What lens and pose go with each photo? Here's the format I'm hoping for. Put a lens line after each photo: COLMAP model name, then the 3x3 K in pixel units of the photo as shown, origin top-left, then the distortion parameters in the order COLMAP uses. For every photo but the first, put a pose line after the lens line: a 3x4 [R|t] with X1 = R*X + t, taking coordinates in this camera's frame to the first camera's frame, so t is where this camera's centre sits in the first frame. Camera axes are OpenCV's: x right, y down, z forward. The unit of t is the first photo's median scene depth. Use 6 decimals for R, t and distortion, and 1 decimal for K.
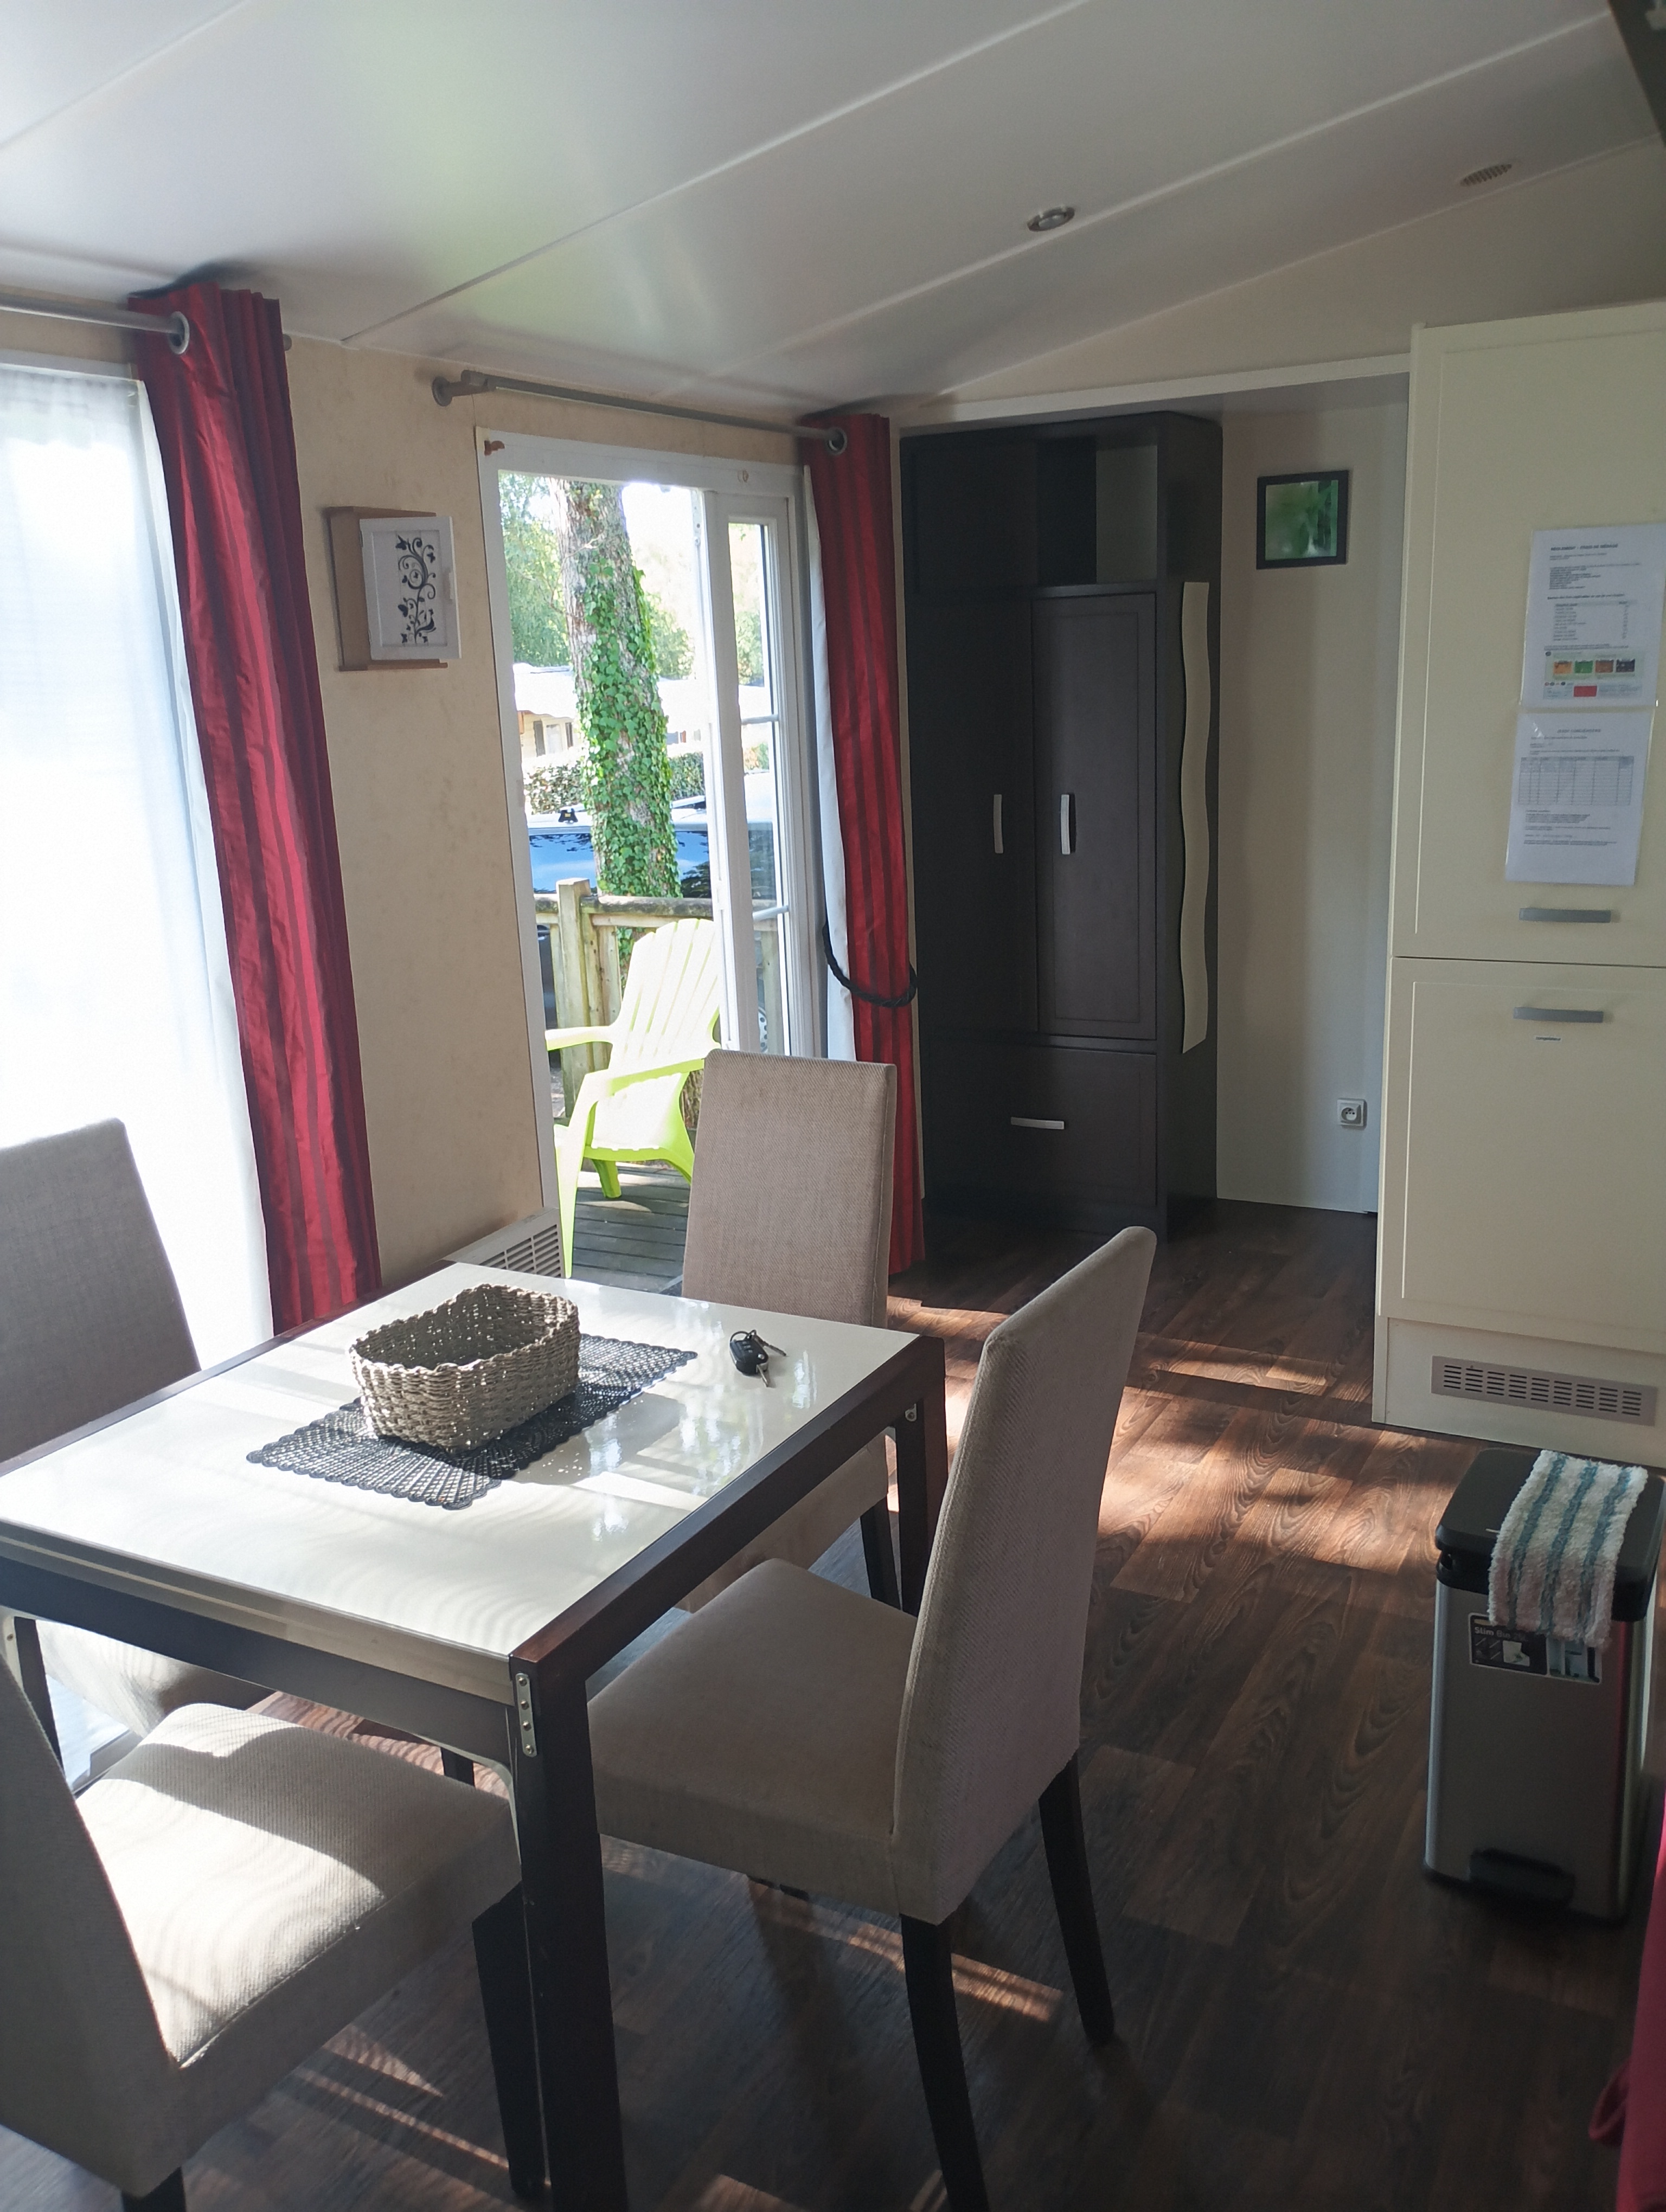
lens RADIAL K [[1835.6, 0, 831.8], [0, 1835.6, 1106.1], [0, 0, 1]] dist [0.058767, -0.077910]
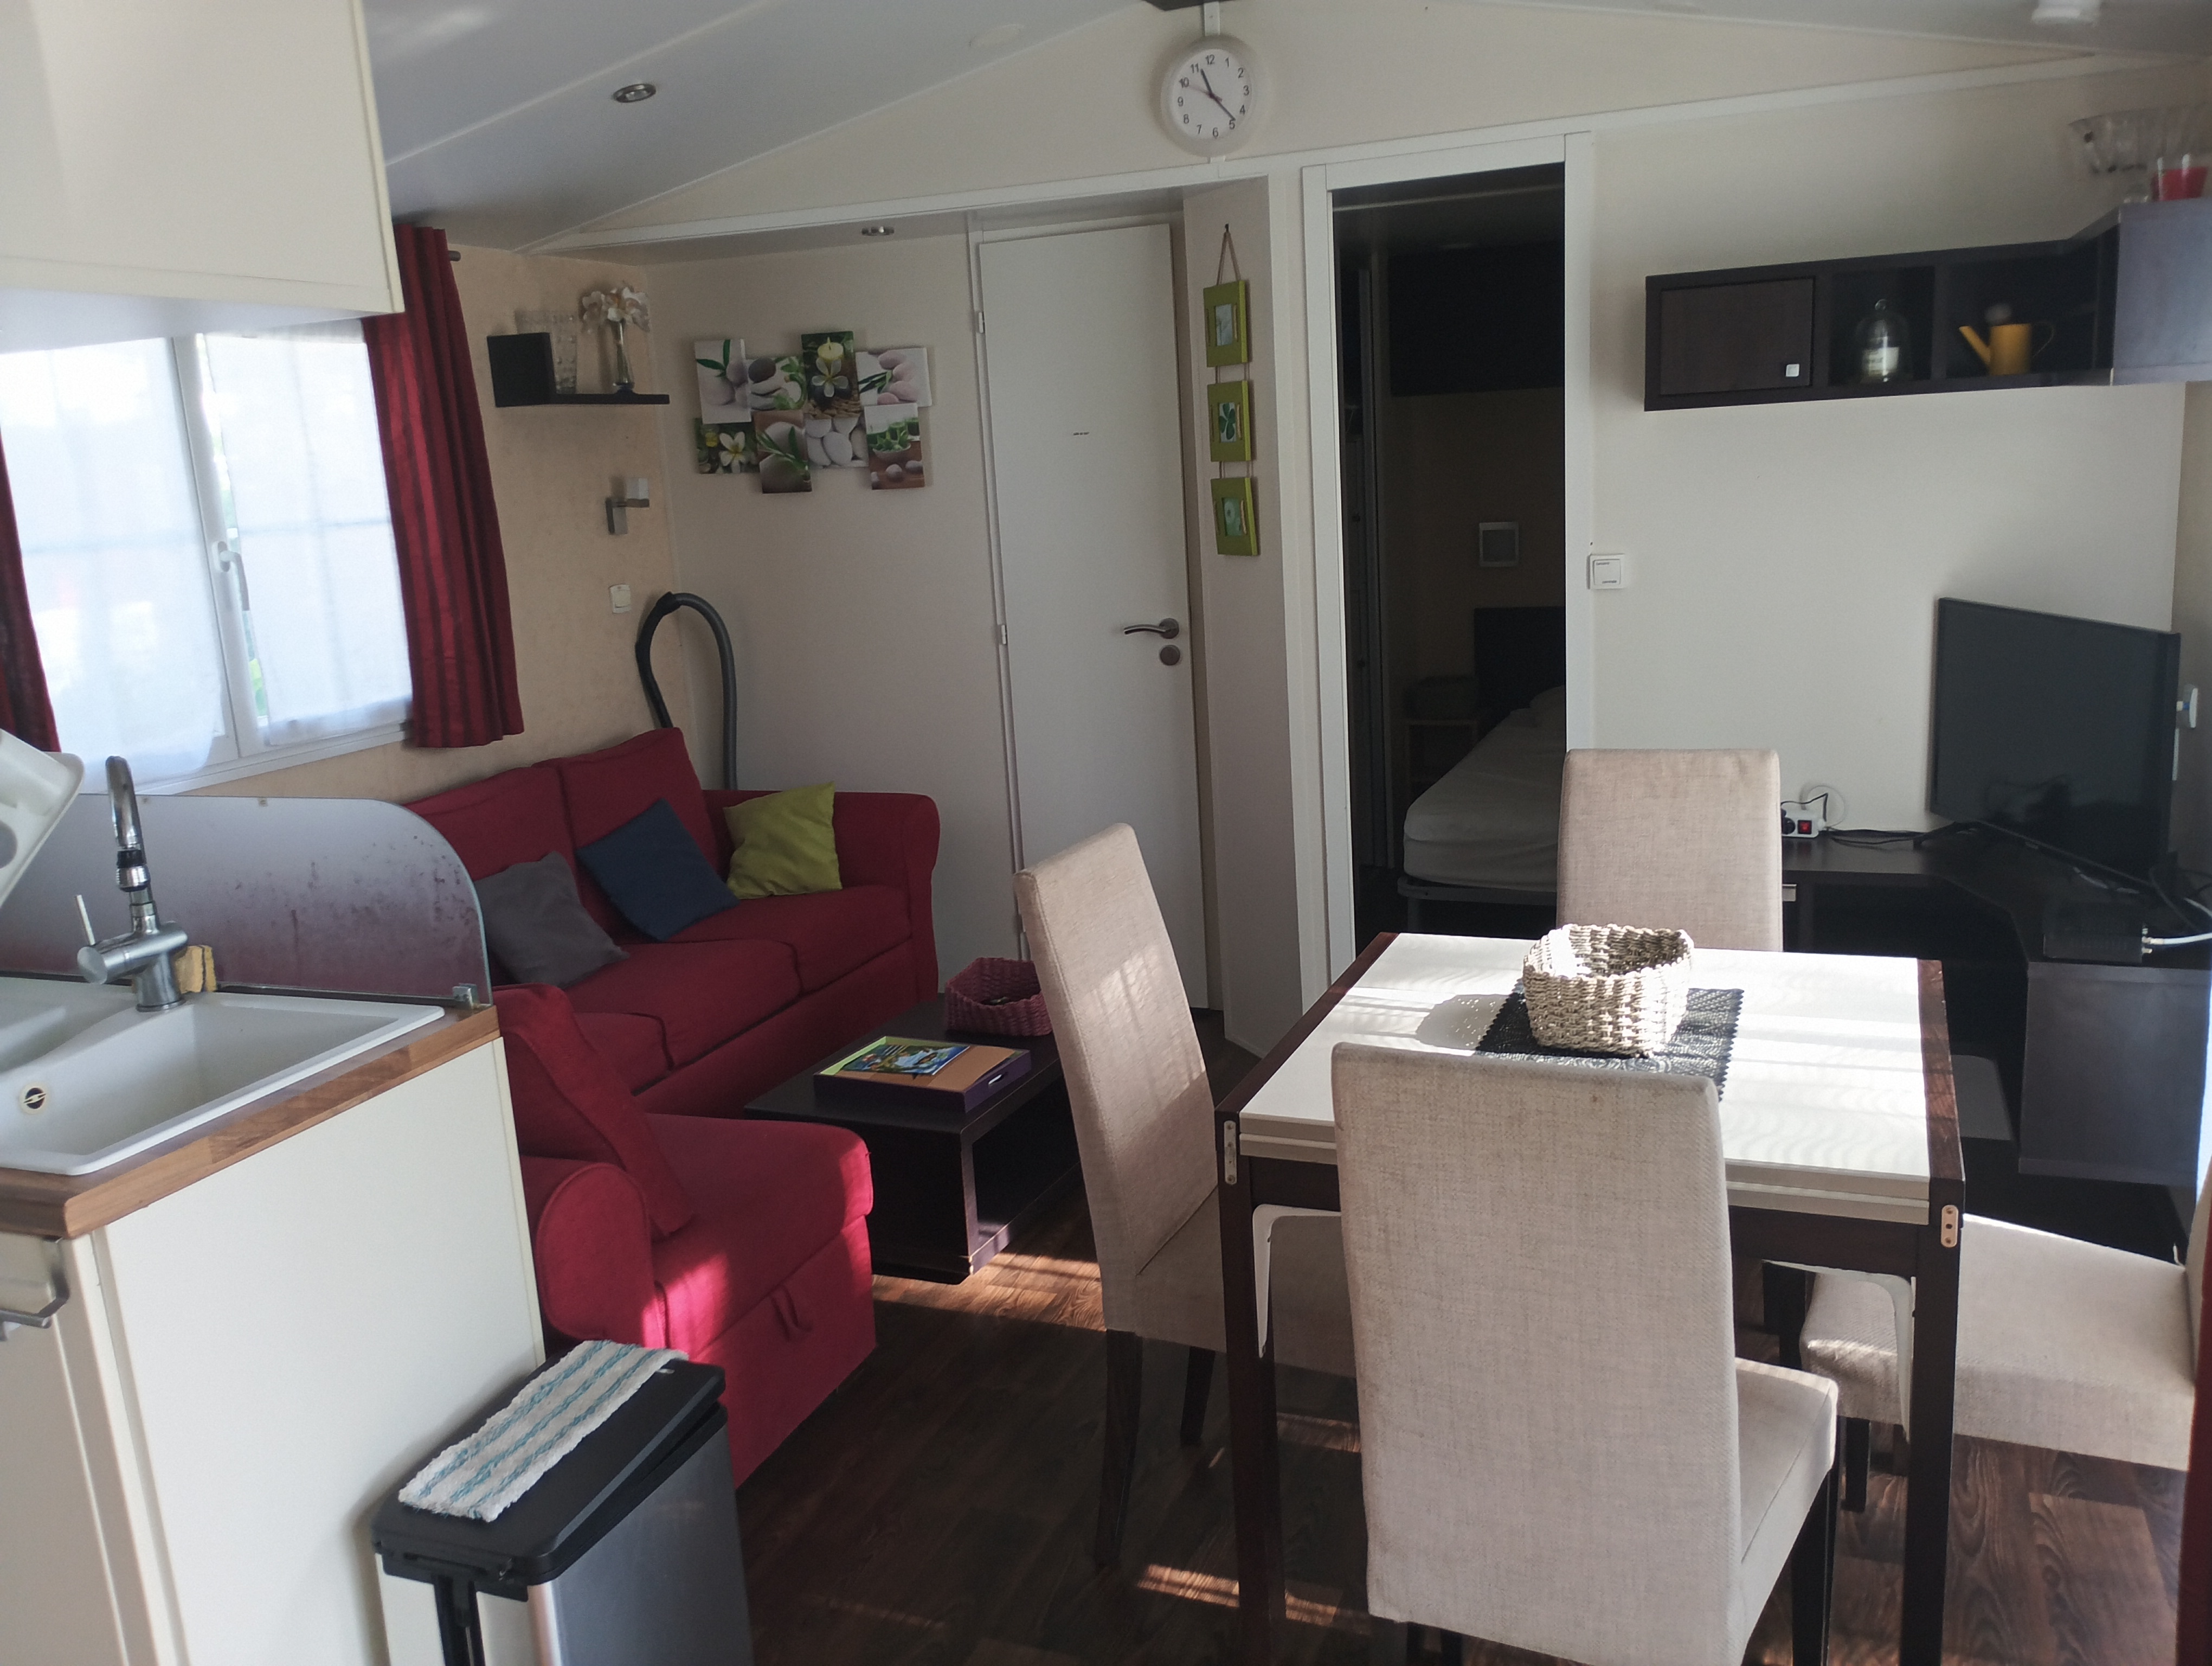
lens RADIAL K [[1835.6, 0, 1111.3], [0, 1835.6, 836.2], [0, 0, 1]] dist [0.058767, -0.077910]
pose [[-0.988134, 0.127693, -0.085361, 0.177623], [0.076105, 0.889763, 0.450034, -0.444105], [0.133417, 0.438197, -0.888922, 1.799245]]
